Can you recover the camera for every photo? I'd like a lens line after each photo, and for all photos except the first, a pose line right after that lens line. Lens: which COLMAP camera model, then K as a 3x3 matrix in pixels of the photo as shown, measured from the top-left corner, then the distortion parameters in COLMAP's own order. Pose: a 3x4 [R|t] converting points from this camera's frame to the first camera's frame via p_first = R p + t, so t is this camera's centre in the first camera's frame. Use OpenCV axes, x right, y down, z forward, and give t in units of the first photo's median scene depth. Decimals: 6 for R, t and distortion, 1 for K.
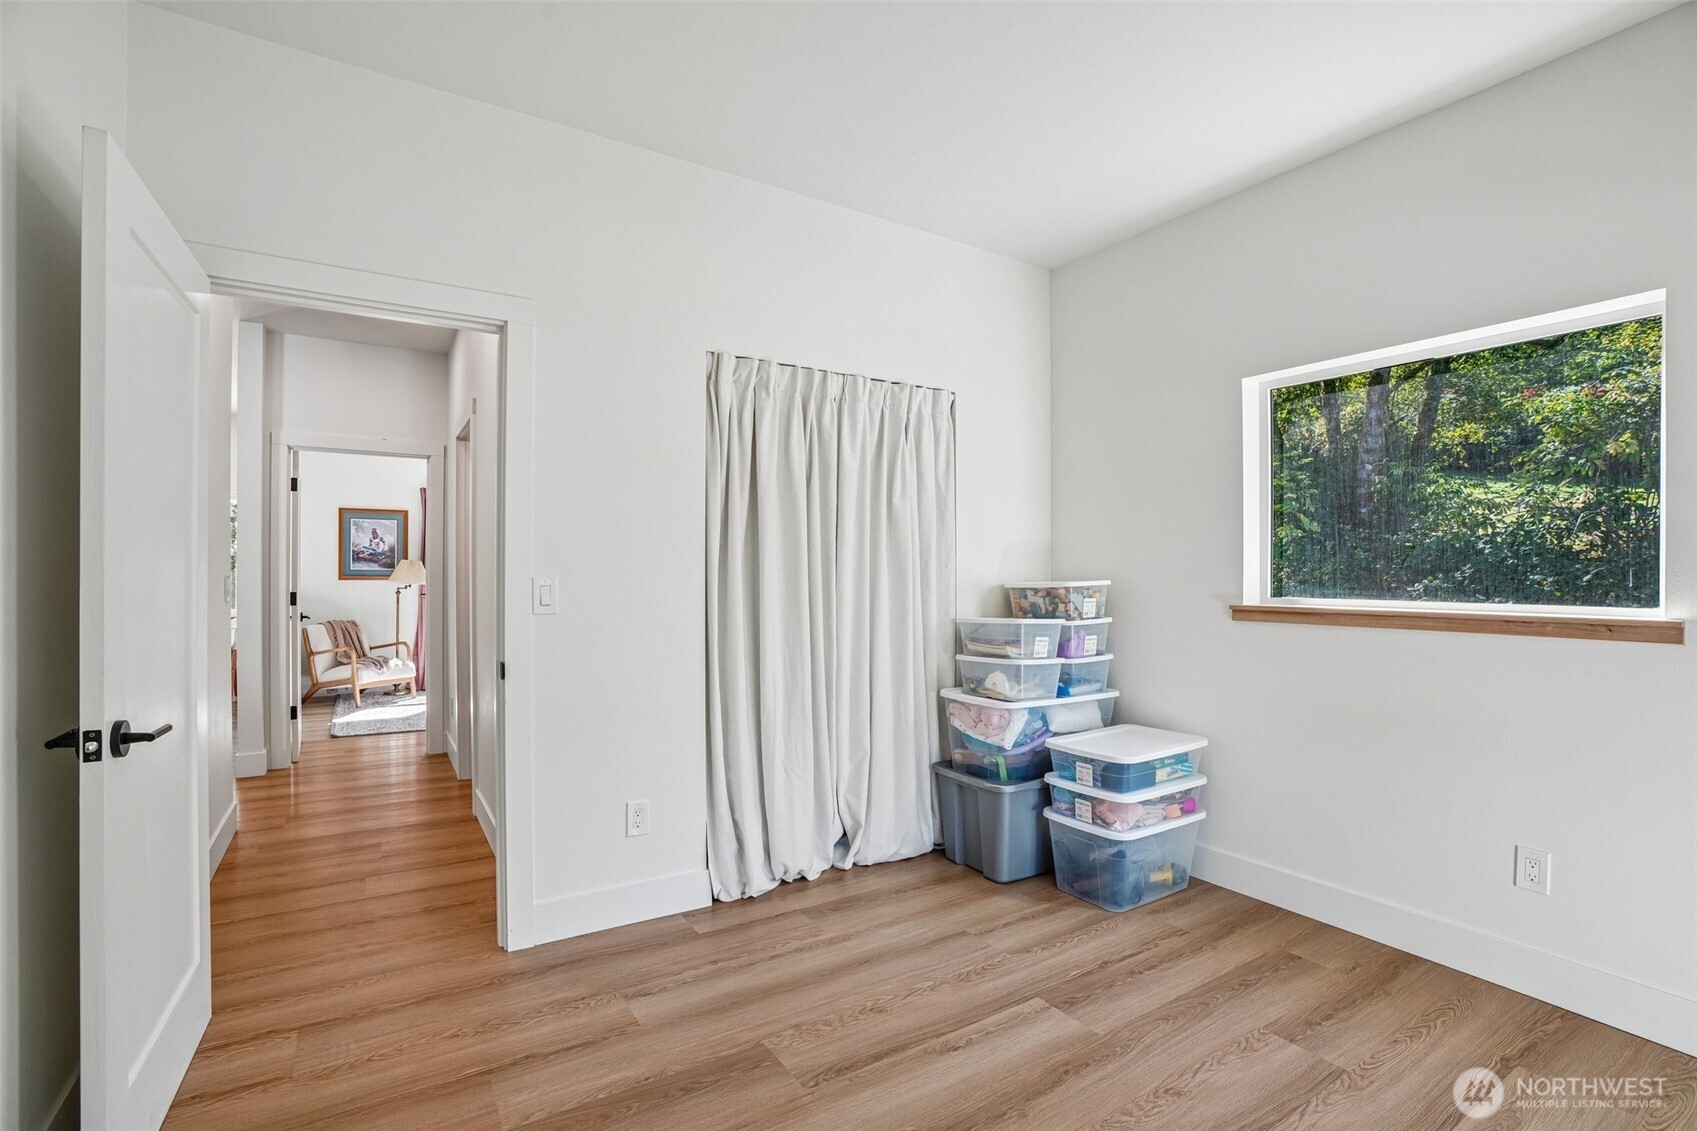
lens RADIAL K [[787.9, 0, 837.5], [0, 787.9, 572.3], [0, 0, 1]] dist [0.000112, -0.000035]
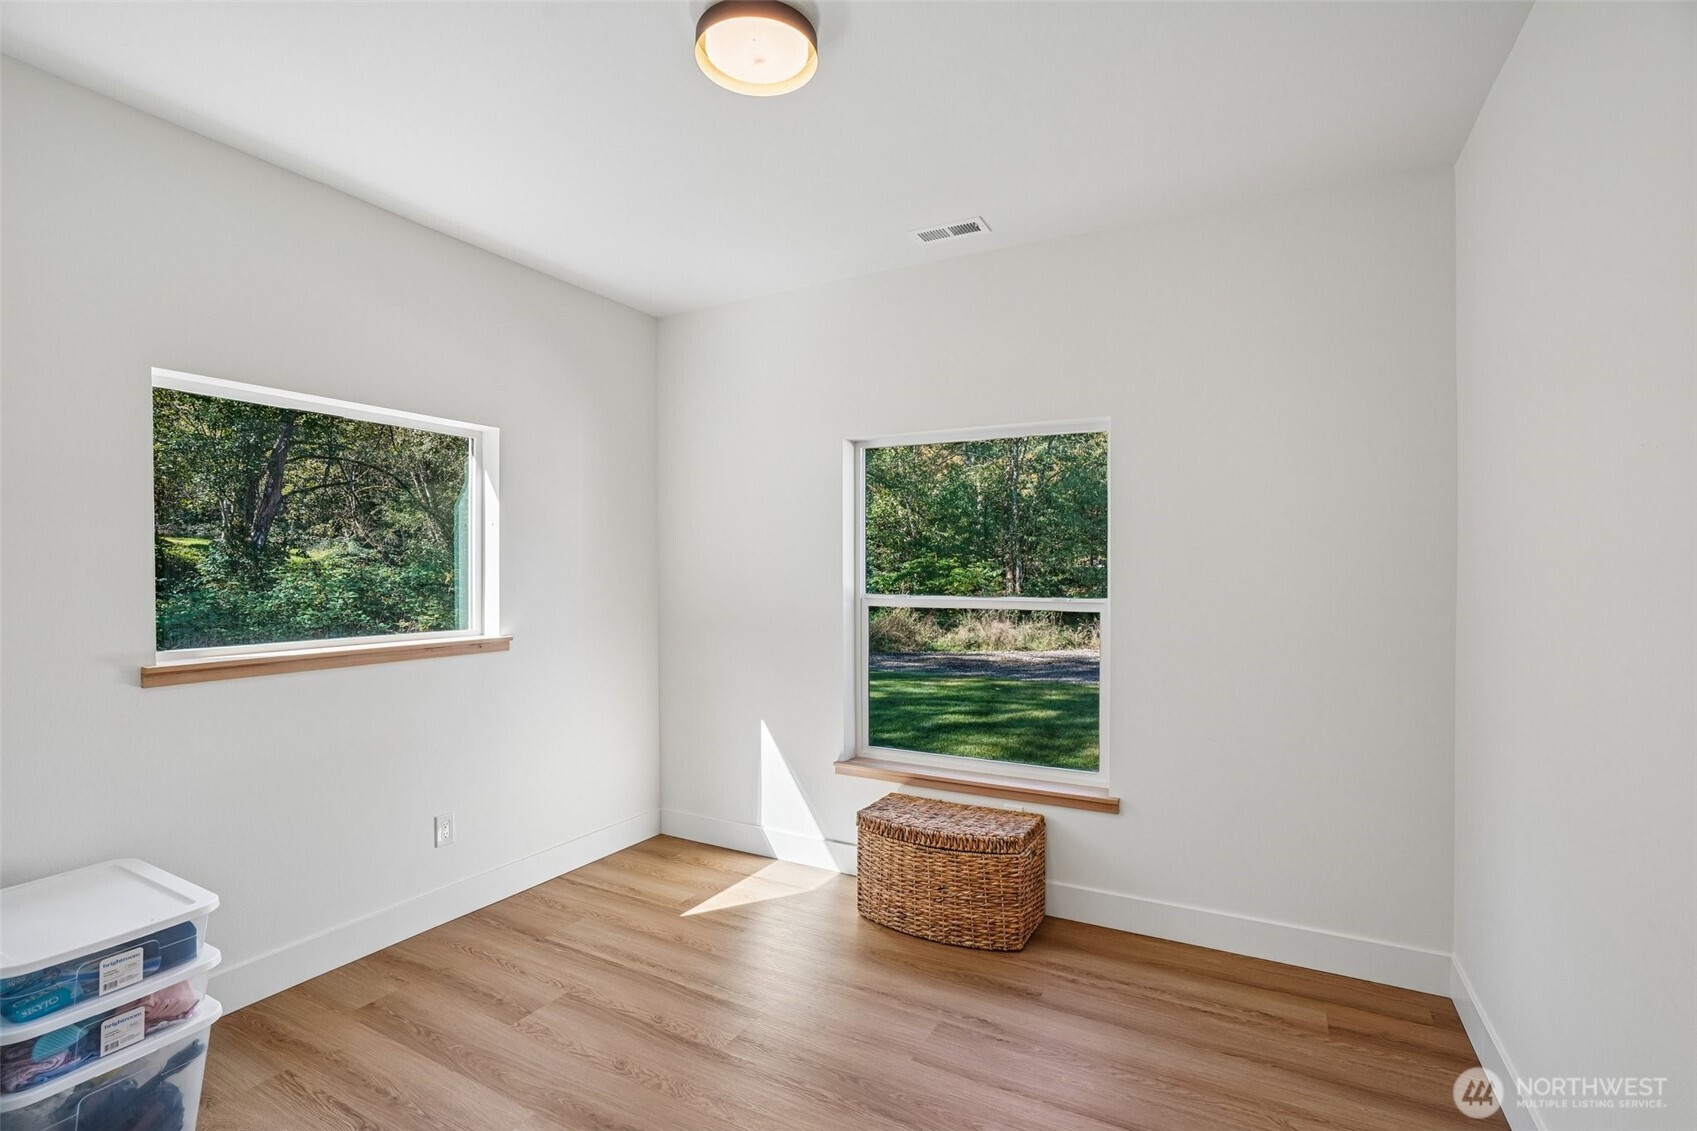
lens RADIAL K [[787.9, 0, 843.7], [0, 787.9, 567.7], [0, 0, 1]] dist [0.000112, -0.000035]
pose [[-0.477983, -0.005130, 0.878354, -0.576533], [-0.009396, 0.999956, 0.000727, -0.073870], [-0.878319, -0.007905, -0.478010, 0.944200]]
